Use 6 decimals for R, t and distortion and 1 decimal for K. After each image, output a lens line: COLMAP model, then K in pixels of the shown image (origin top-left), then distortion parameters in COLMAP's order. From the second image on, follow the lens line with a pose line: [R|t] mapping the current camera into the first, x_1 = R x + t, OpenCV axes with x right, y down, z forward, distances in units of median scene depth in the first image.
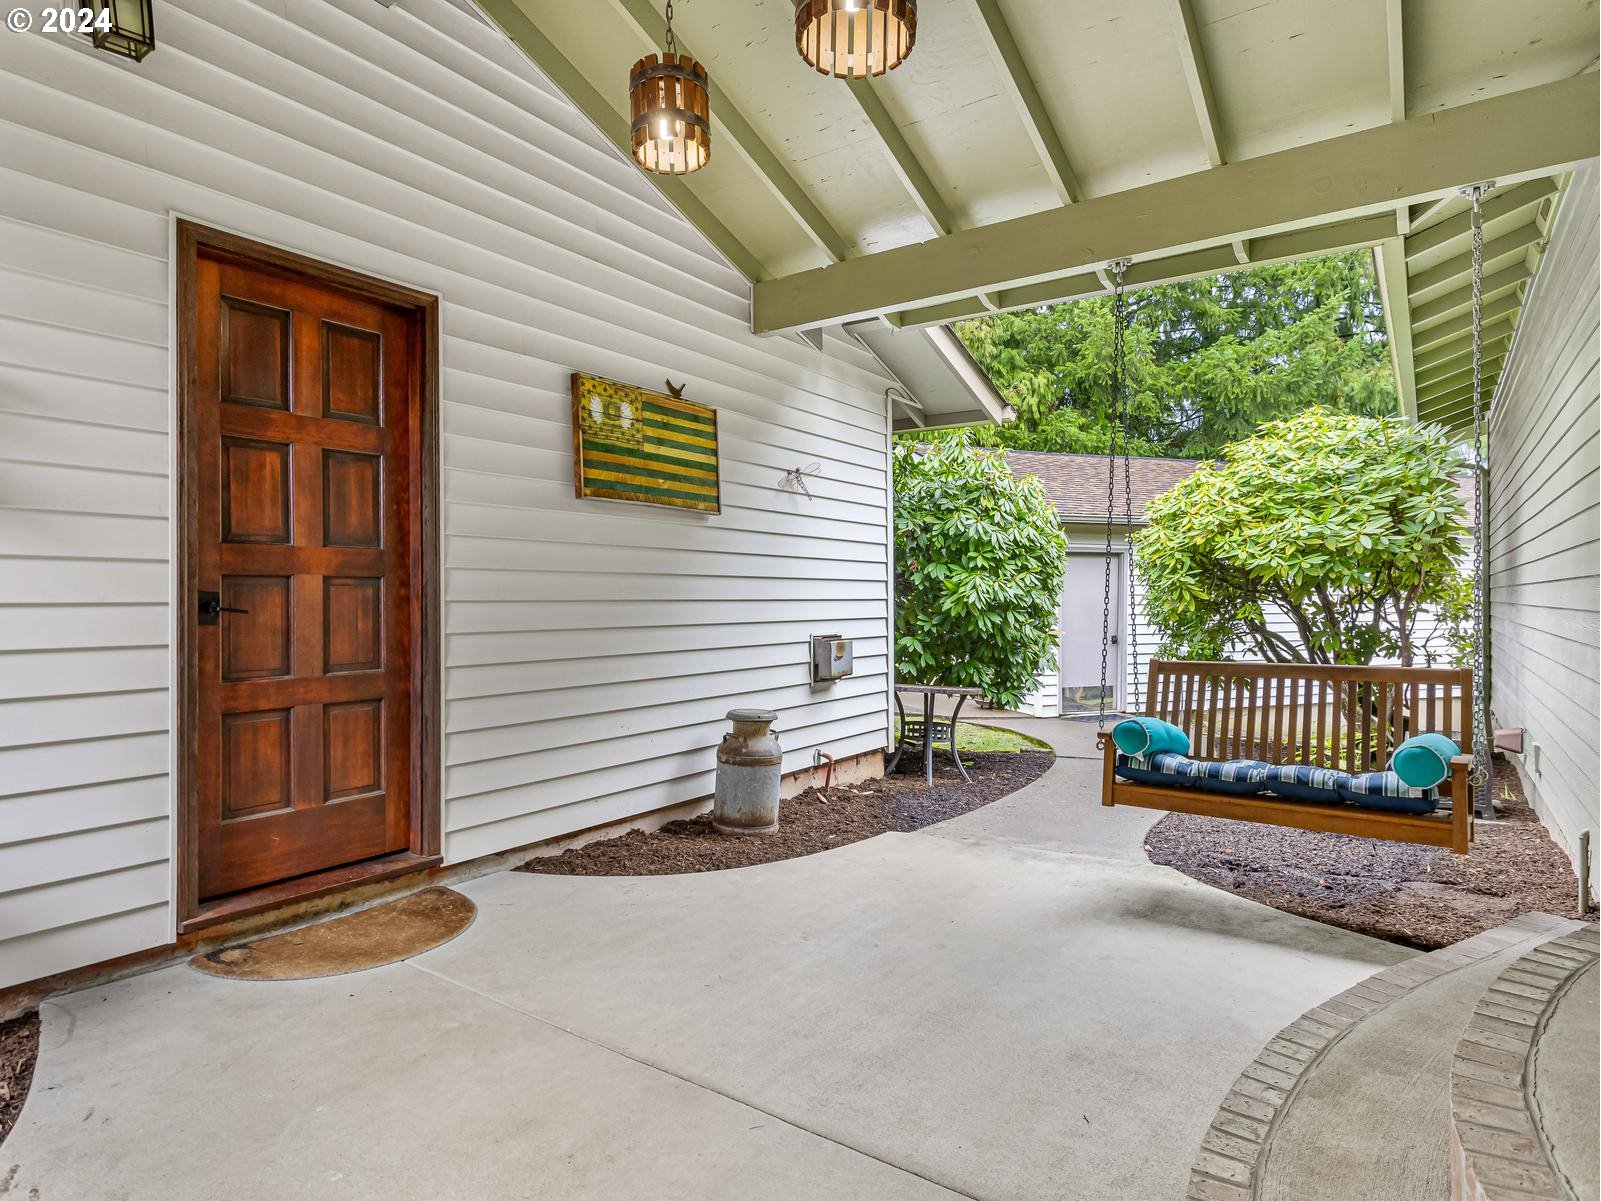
lens RADIAL K [[888.0, 0, 787.2], [0, 888.0, 597.7], [0, 0, 1]] dist [-0.024639, 0.025469]
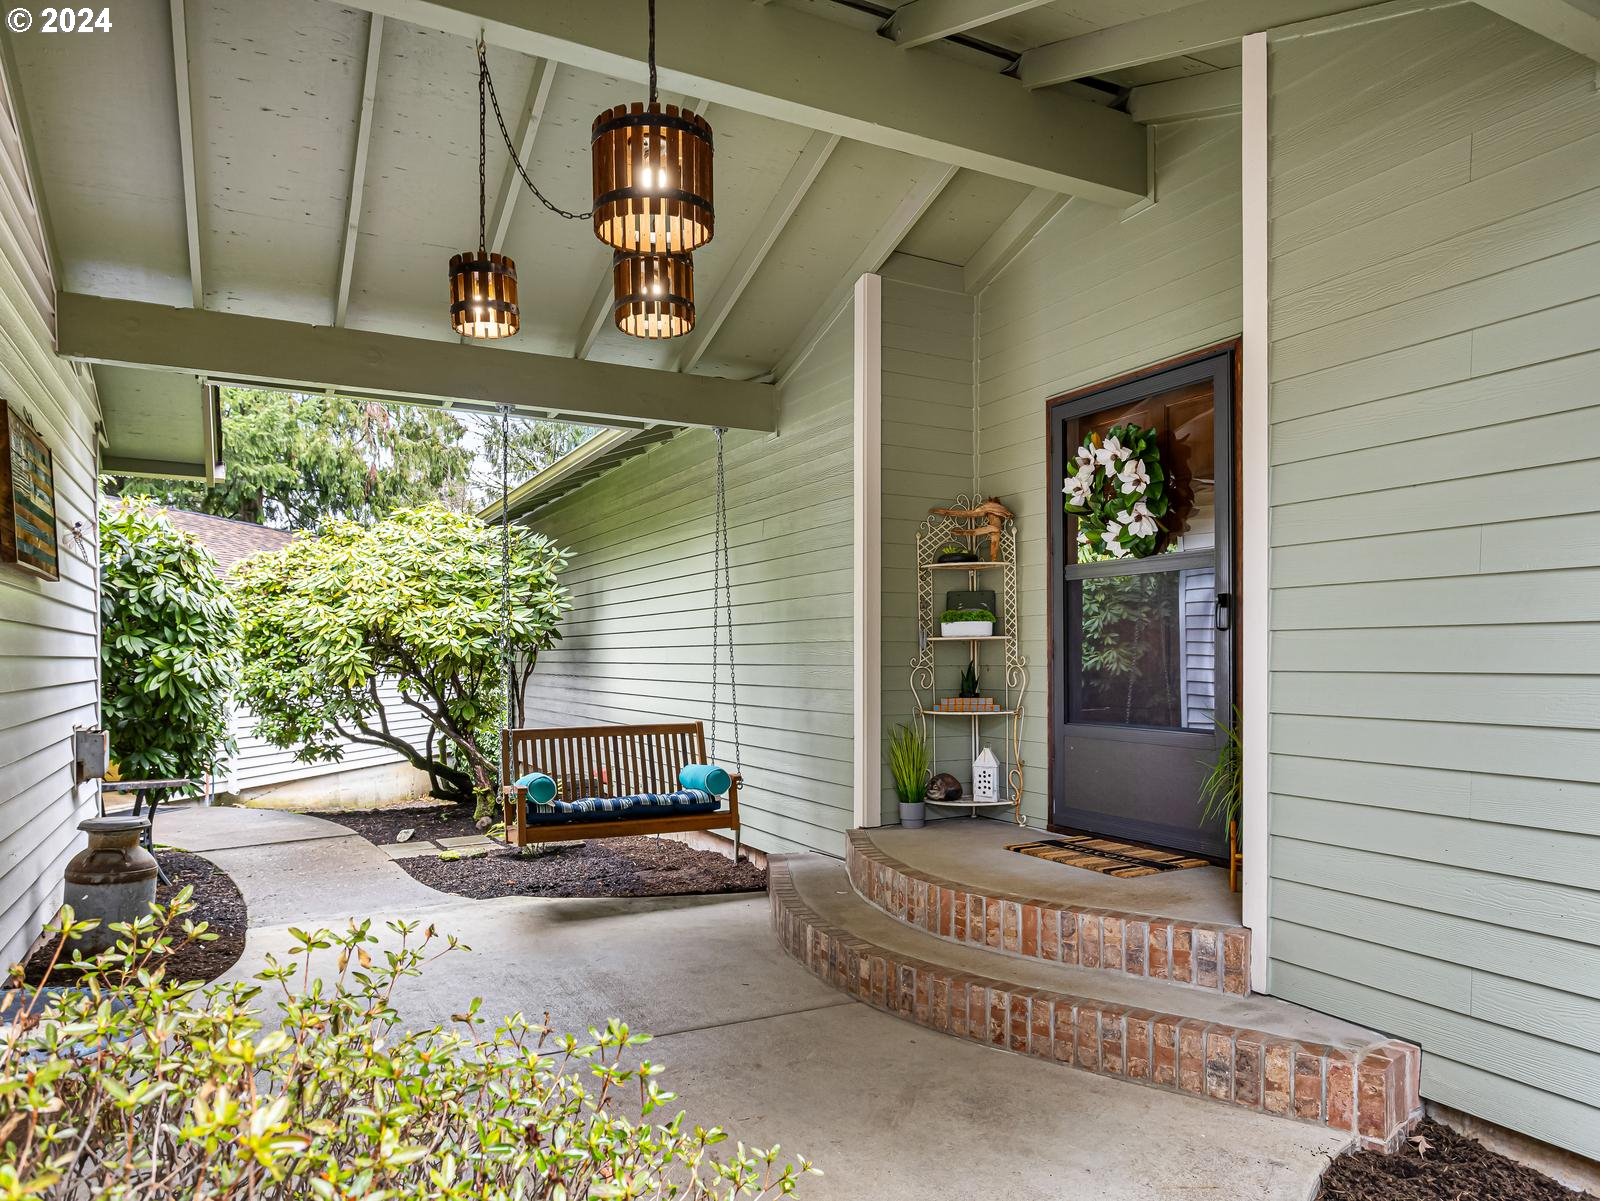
lens RADIAL K [[1059.5, 0, 800.5], [0, 1059.5, 600.5], [0, 0, 1]] dist [-0.043669, -0.000353]
pose [[0.448560, 0.049608, 0.892375, -0.445981], [0.001865, 0.998404, -0.056440, -0.015243], [-0.893751, 0.026981, 0.447751, -0.017095]]
